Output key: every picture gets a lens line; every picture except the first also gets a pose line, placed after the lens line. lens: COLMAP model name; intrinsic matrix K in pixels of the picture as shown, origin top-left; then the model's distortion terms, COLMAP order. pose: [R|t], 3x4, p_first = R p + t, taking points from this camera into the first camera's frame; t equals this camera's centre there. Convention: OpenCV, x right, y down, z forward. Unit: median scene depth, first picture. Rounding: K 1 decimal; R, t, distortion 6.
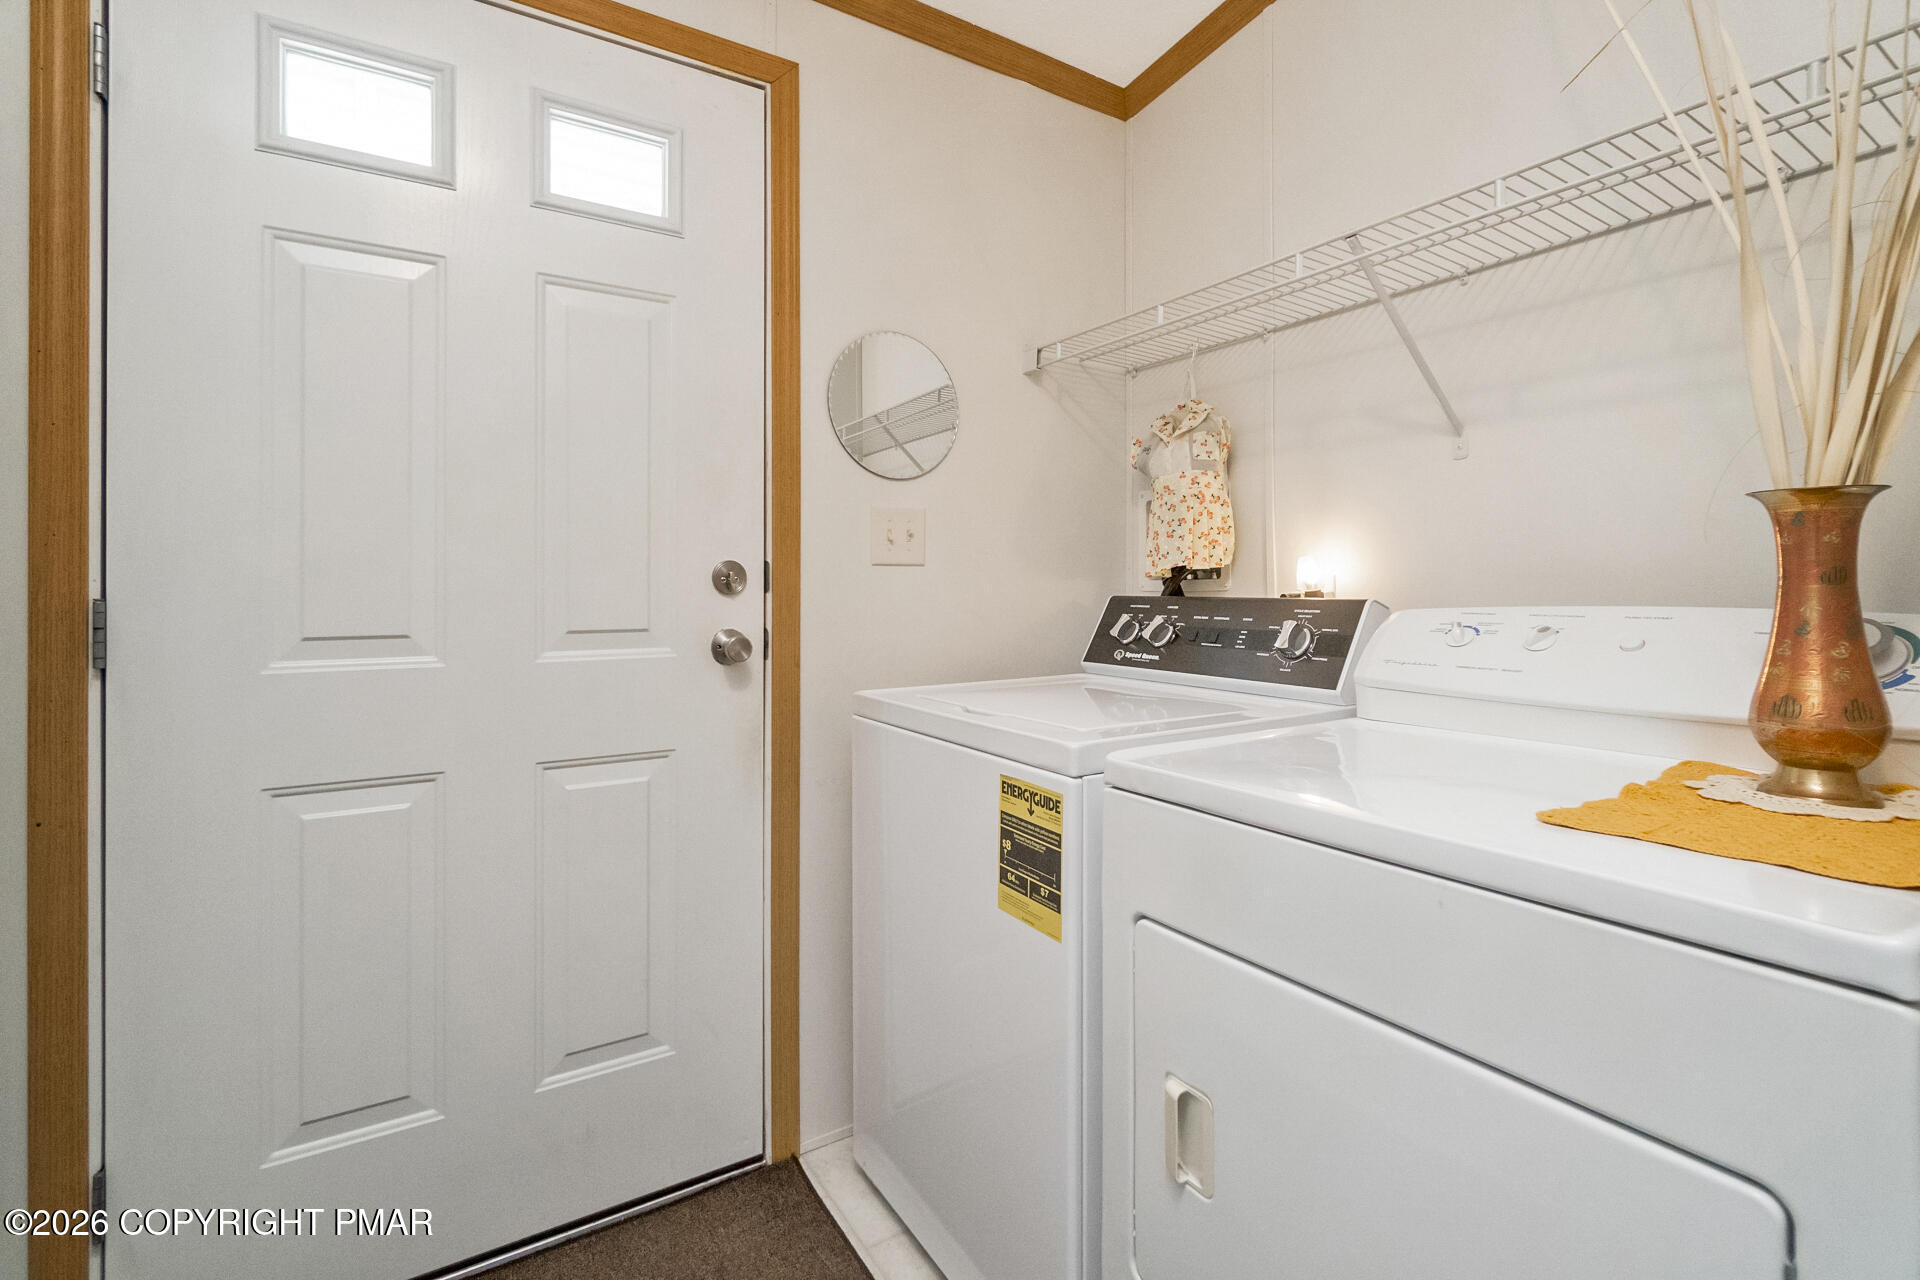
lens RADIAL K [[865.4, 0, 956.5], [0, 865.4, 572.3], [0, 0, 1]] dist [0.001366, 0.000346]
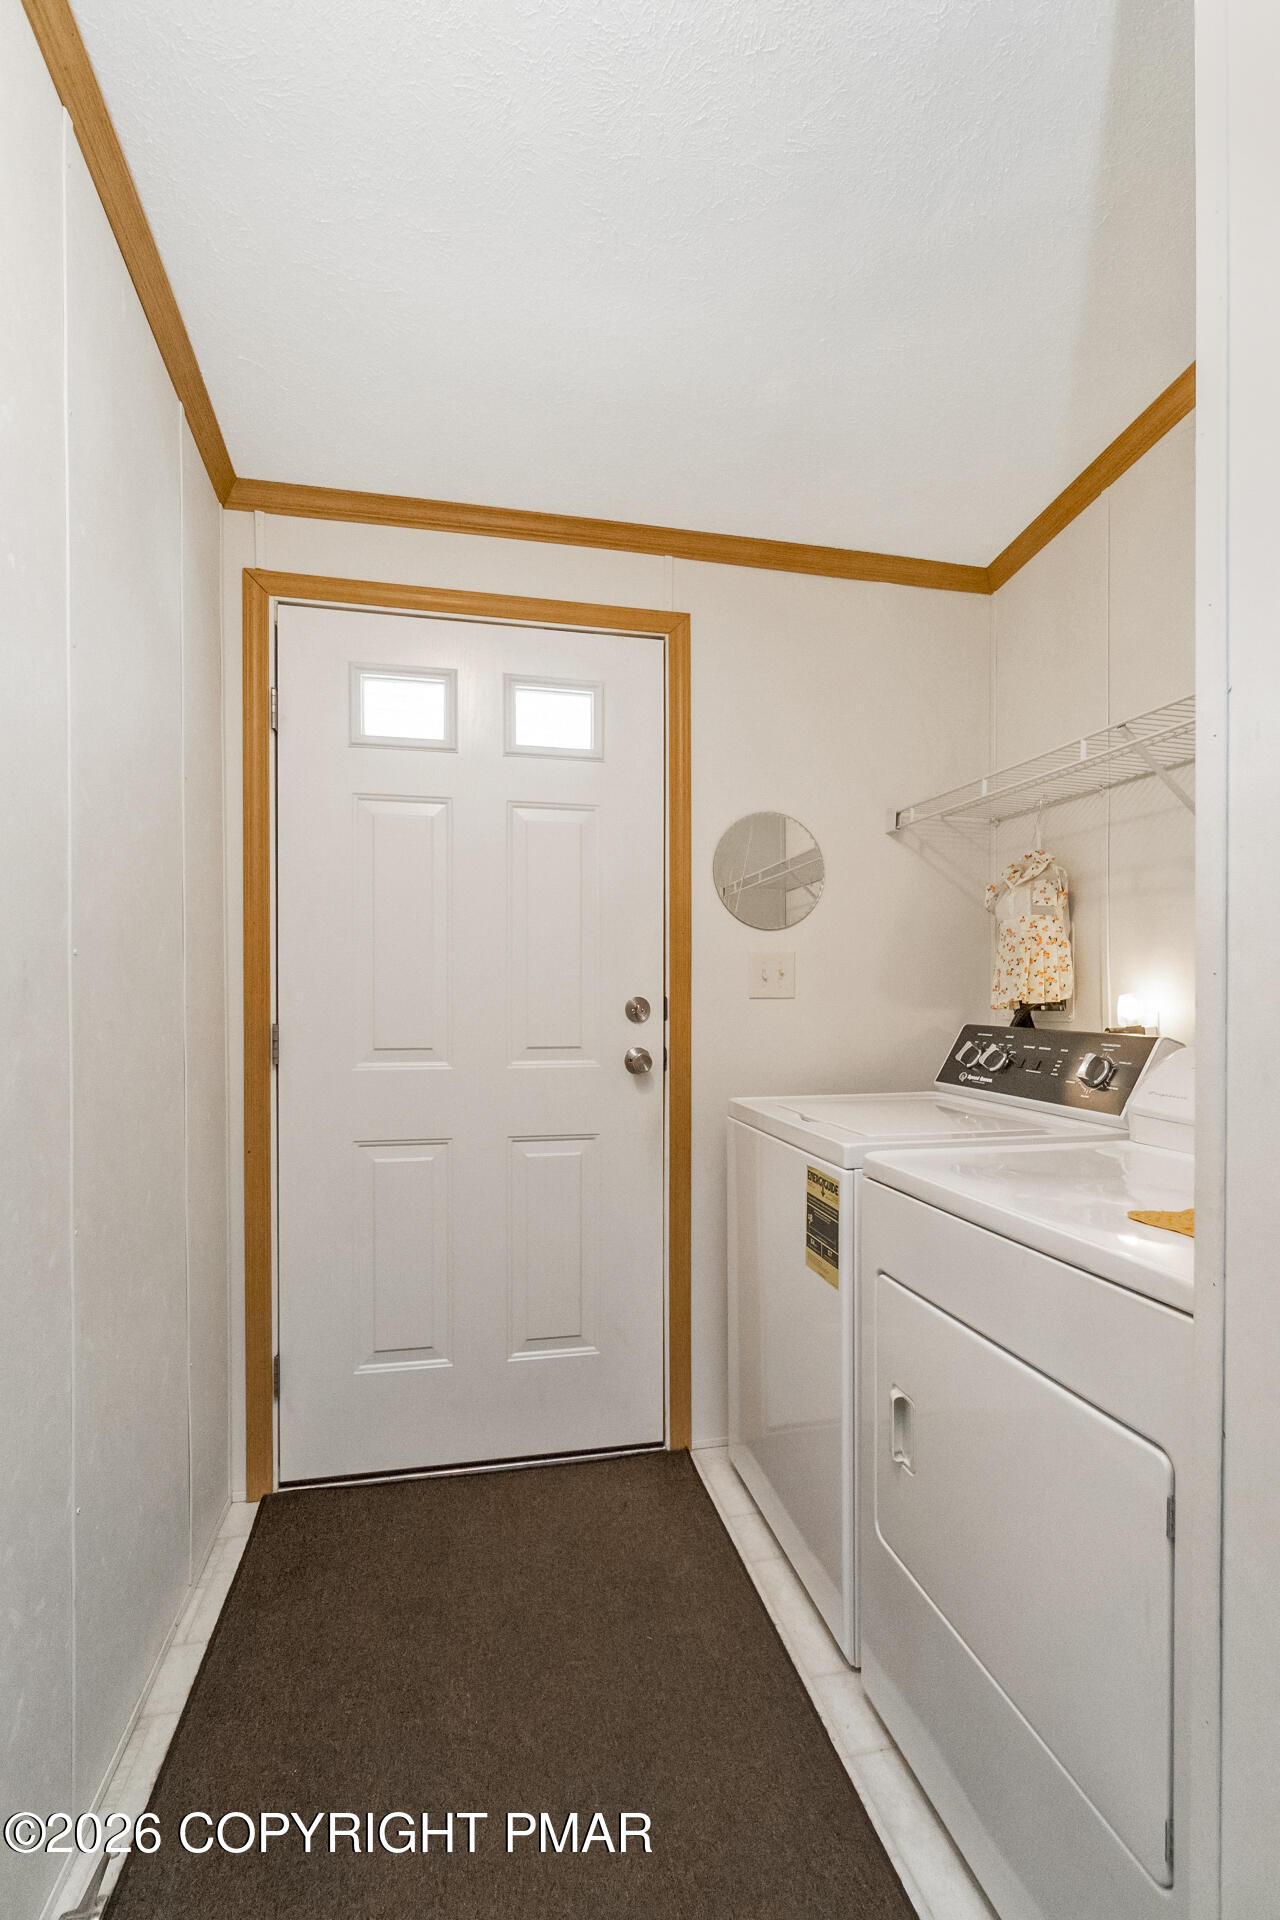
lens RADIAL K [[865.4, 0, 639.4], [0, 865.4, 978.1], [0, 0, 1]] dist [0.001366, 0.000346]
pose [[0.936928, -0.002638, -0.349513, 0.220706], [0.003333, 0.999993, 0.001386, -0.046129], [0.349507, -0.002464, 0.936930, -0.272912]]
